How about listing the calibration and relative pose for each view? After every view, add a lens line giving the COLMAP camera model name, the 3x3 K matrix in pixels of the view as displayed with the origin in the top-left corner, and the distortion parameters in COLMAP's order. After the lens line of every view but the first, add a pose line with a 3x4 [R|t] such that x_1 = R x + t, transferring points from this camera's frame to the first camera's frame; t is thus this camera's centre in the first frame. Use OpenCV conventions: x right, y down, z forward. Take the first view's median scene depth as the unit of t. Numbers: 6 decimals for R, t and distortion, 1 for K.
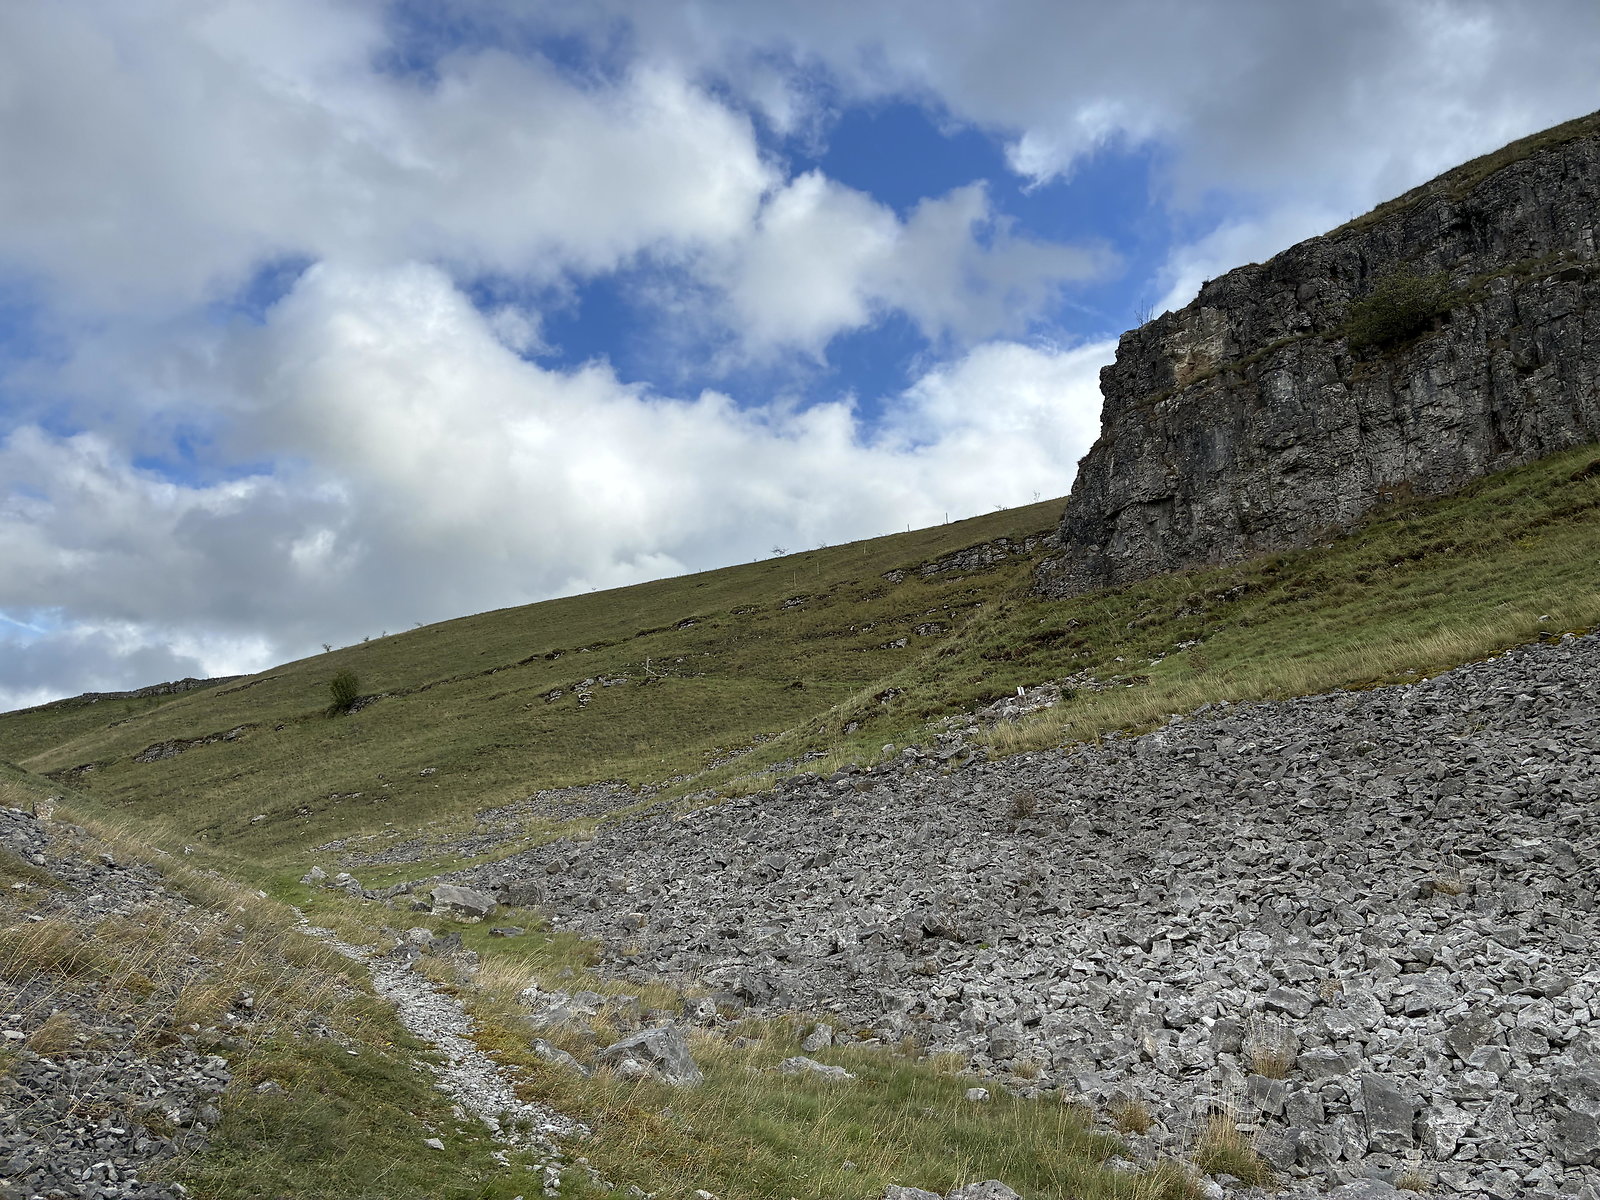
lens RADIAL K [[1207.1, 0, 802.6], [0, 1207.1, 591.0], [0, 0, 1]] dist [0.060853, -0.056666]
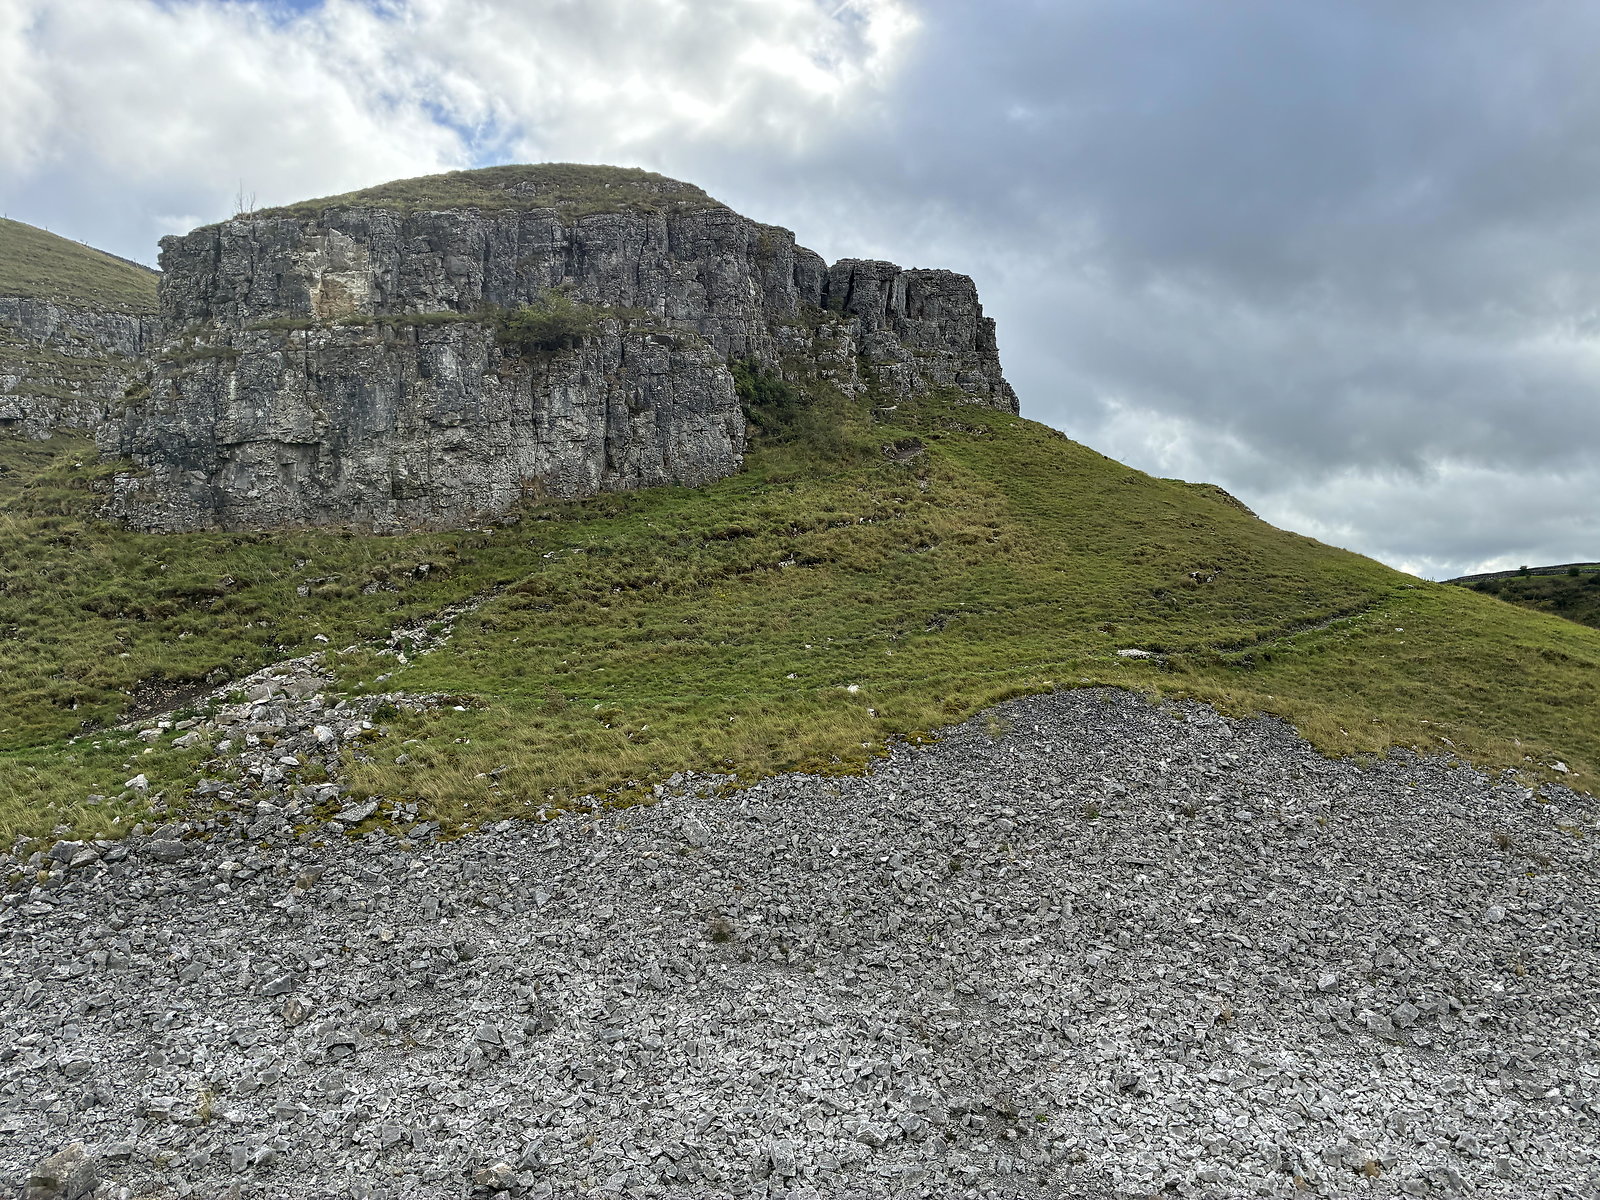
lens RADIAL K [[1207.1, 0, 803.8], [0, 1207.1, 590.9], [0, 0, 1]] dist [0.060853, -0.056666]
pose [[0.400512, -0.017096, 0.916132, -0.428073], [-0.191134, 0.976273, 0.101777, -0.138576], [-0.896135, -0.215867, 0.387741, 0.275106]]
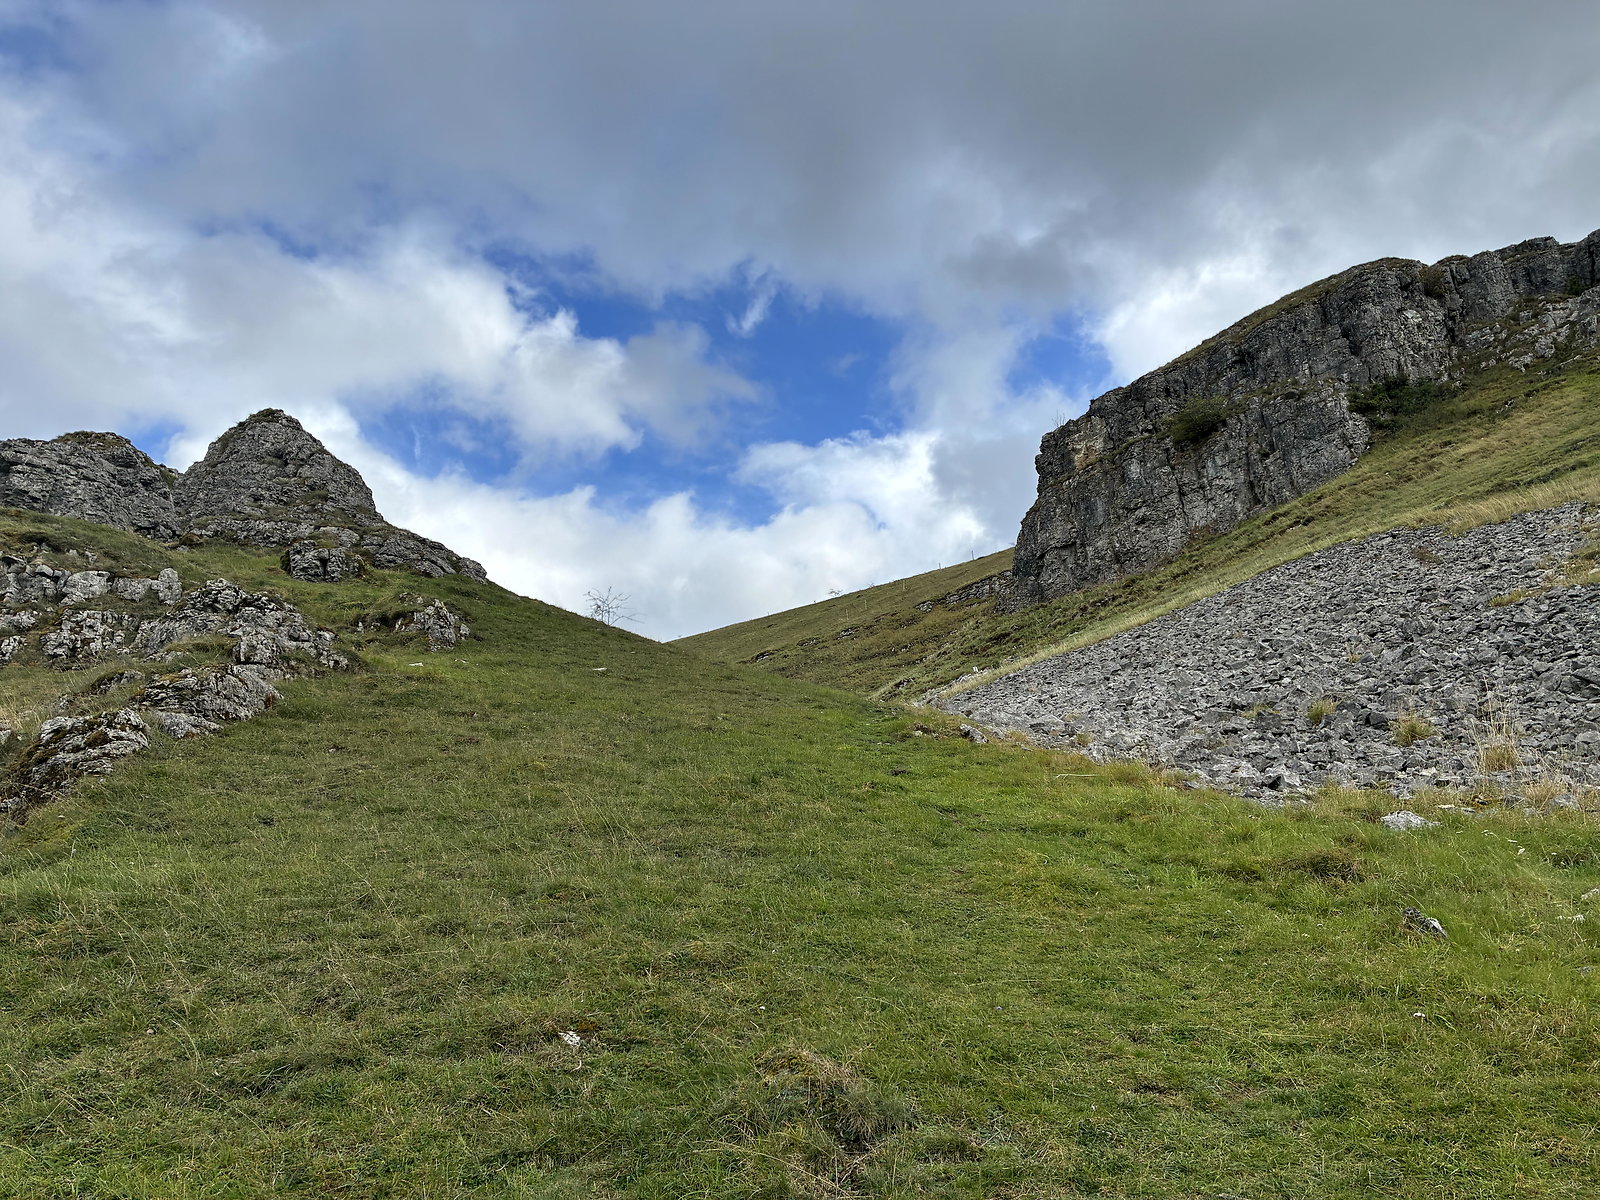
lens RADIAL K [[1207.1, 0, 810.6], [0, 1207.1, 585.5], [0, 0, 1]] dist [0.060853, -0.056666]
pose [[0.996532, -0.070690, -0.043887, 0.031744], [0.068992, 0.996851, -0.039082, 0.015057], [0.046511, 0.035919, 0.998272, -0.579320]]
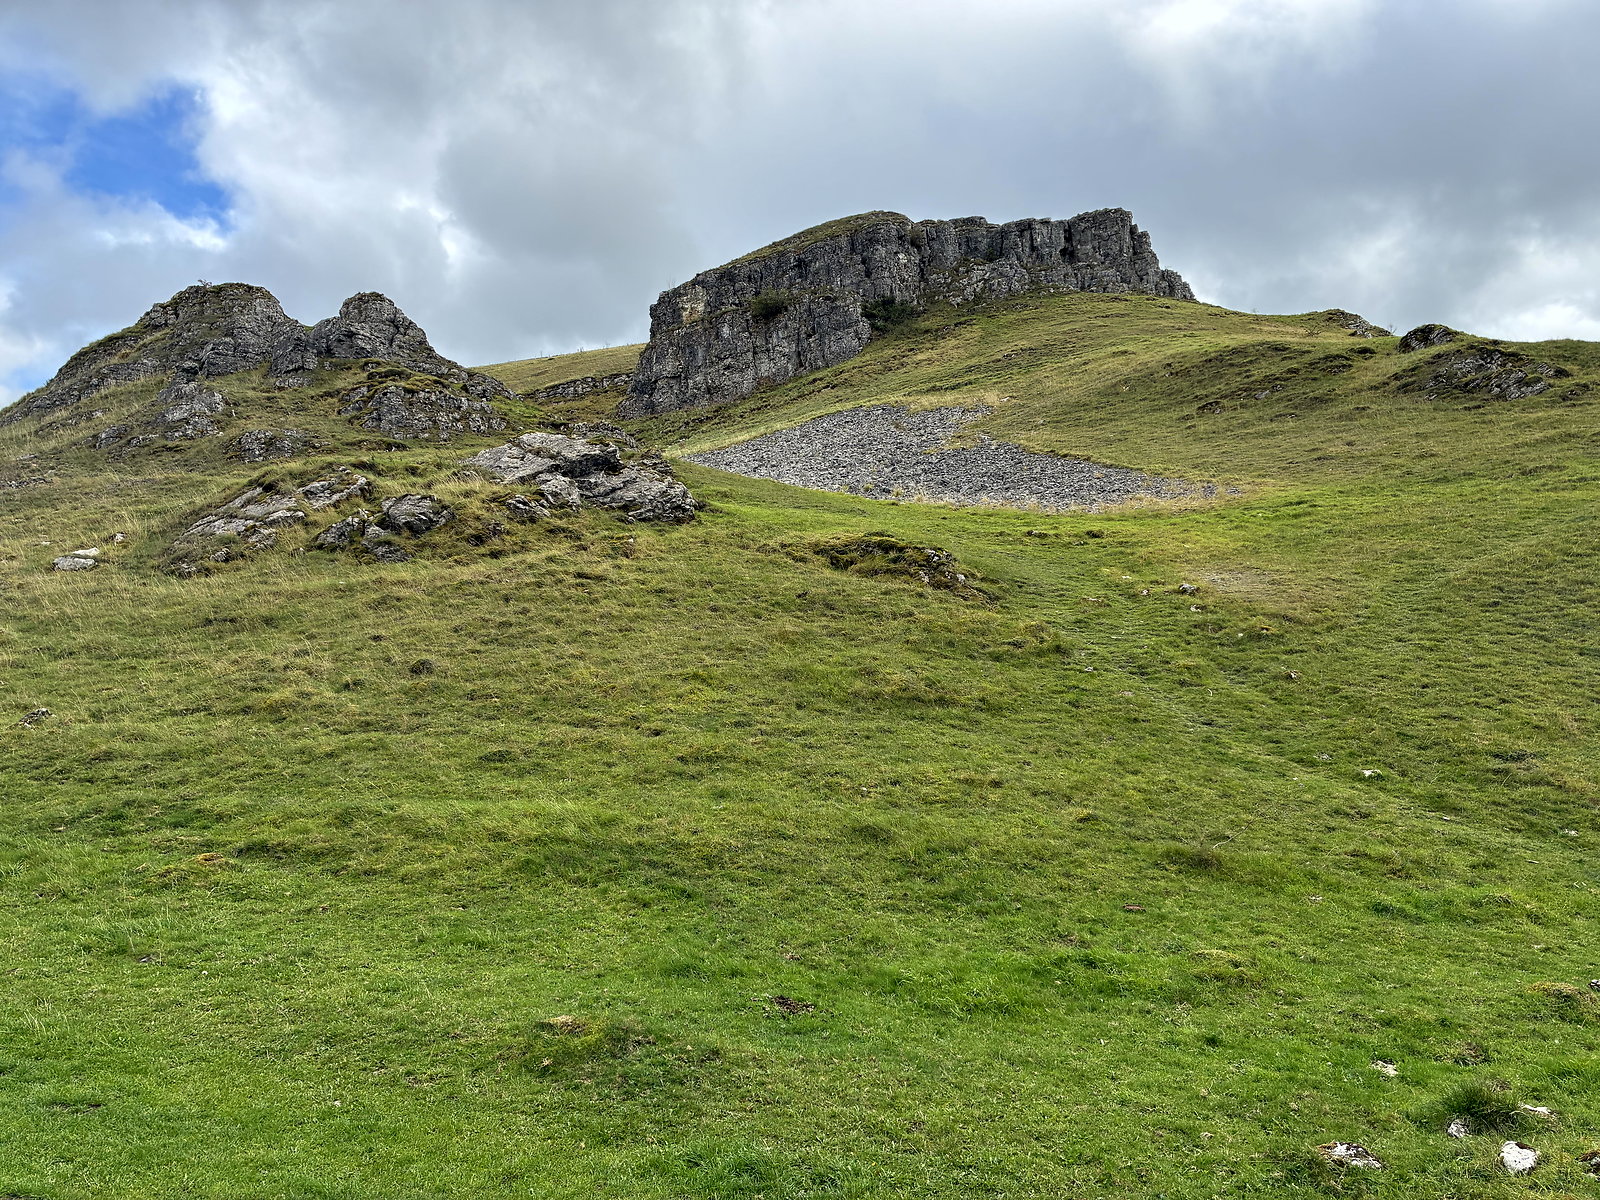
lens RADIAL K [[1207.1, 0, 779.1], [0, 1207.1, 580.2], [0, 0, 1]] dist [0.060853, -0.056666]
pose [[0.940558, -0.016352, 0.339240, -0.298802], [-0.032435, 0.989951, 0.137644, -0.016641], [-0.338082, -0.140465, 0.930575, -1.238104]]
